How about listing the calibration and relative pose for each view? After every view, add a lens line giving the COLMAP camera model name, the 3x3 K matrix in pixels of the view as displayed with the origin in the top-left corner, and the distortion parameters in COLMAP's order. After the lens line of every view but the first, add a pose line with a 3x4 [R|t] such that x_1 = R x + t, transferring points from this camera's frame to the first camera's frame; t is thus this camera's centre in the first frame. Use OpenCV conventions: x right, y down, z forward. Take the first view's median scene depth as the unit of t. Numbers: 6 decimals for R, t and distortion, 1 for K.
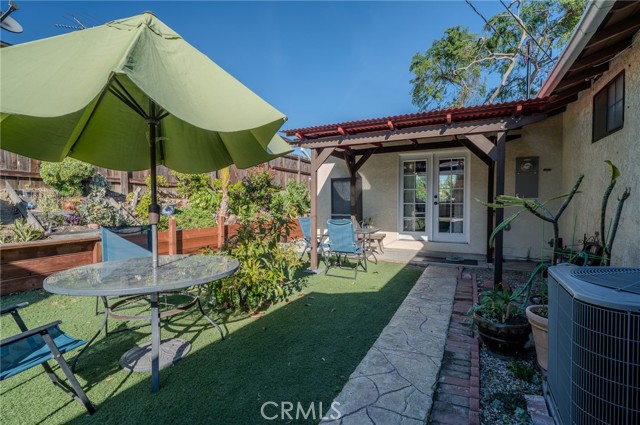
lens RADIAL K [[295.9, 0, 319.8], [0, 295.9, 209.4], [0, 0, 1]] dist [0.008221, -0.003016]
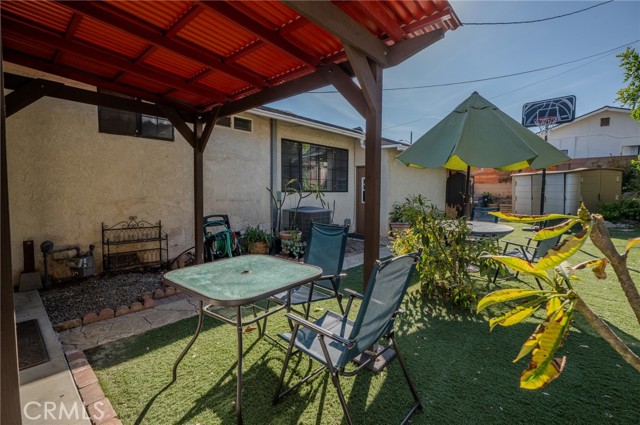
lens RADIAL K [[295.9, 0, 318.3], [0, 295.9, 211.6], [0, 0, 1]] dist [0.008221, -0.003016]
pose [[-0.964106, -0.021100, 0.264678, -0.079120], [0.002036, 0.996221, 0.086833, -0.043970], [-0.265510, 0.084255, -0.960420, 1.921896]]
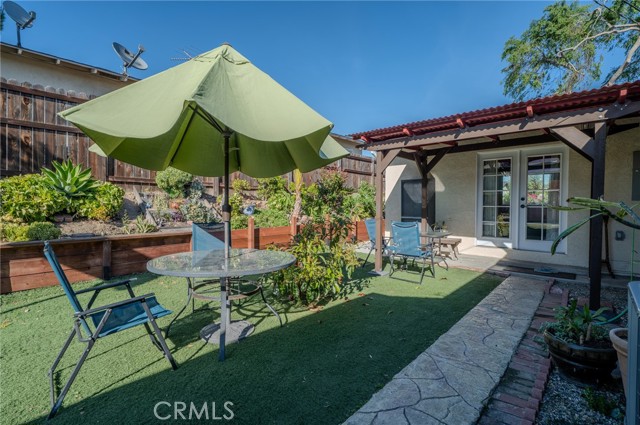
lens RADIAL K [[295.9, 0, 321.0], [0, 295.9, 210.3], [0, 0, 1]] dist [0.008221, -0.003016]
pose [[0.964045, 0.012062, -0.265465, 0.074739], [-0.013302, 0.999907, -0.002872, 0.002179], [0.265406, 0.006300, 0.964116, -0.026516]]
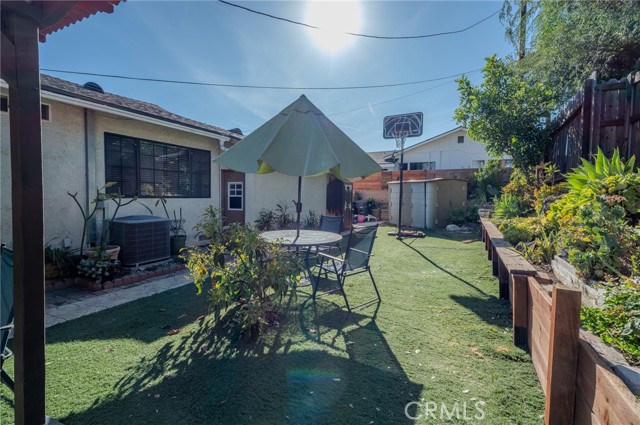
lens RADIAL K [[295.9, 0, 314.1], [0, 295.9, 207.6], [0, 0, 1]] dist [0.008221, -0.003016]
pose [[-0.999913, -0.011622, 0.006269, -0.405209], [-0.011244, 0.998296, 0.057259, -0.054740], [-0.006924, 0.057184, -0.998340, 1.729562]]
